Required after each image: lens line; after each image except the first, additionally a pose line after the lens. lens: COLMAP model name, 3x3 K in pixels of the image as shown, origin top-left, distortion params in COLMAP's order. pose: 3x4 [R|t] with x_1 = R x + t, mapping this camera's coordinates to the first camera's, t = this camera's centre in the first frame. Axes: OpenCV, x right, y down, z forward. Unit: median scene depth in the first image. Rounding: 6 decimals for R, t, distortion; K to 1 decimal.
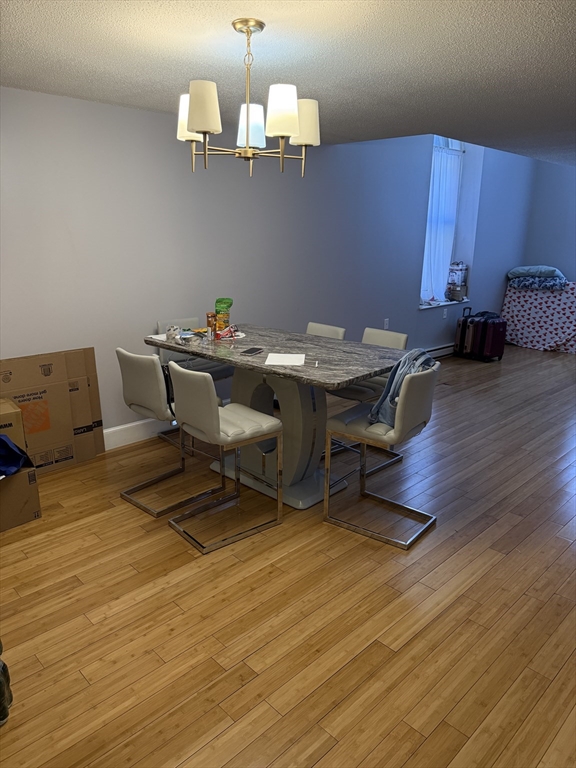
lens RADIAL K [[545.2, 0, 286.7], [0, 545.2, 385.4], [0, 0, 1]] dist [0.085937, -0.079304]
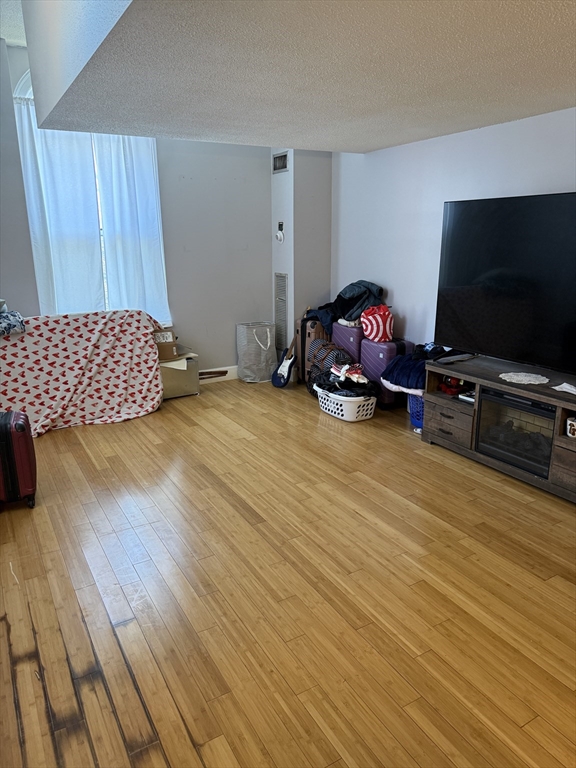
lens RADIAL K [[545.2, 0, 290.8], [0, 545.2, 377.4], [0, 0, 1]] dist [0.085937, -0.079304]
pose [[0.235664, -0.264332, 0.935196, -0.002277], [0.277179, 0.940612, 0.196015, -0.159987], [-0.931469, 0.213023, 0.294936, 0.558130]]
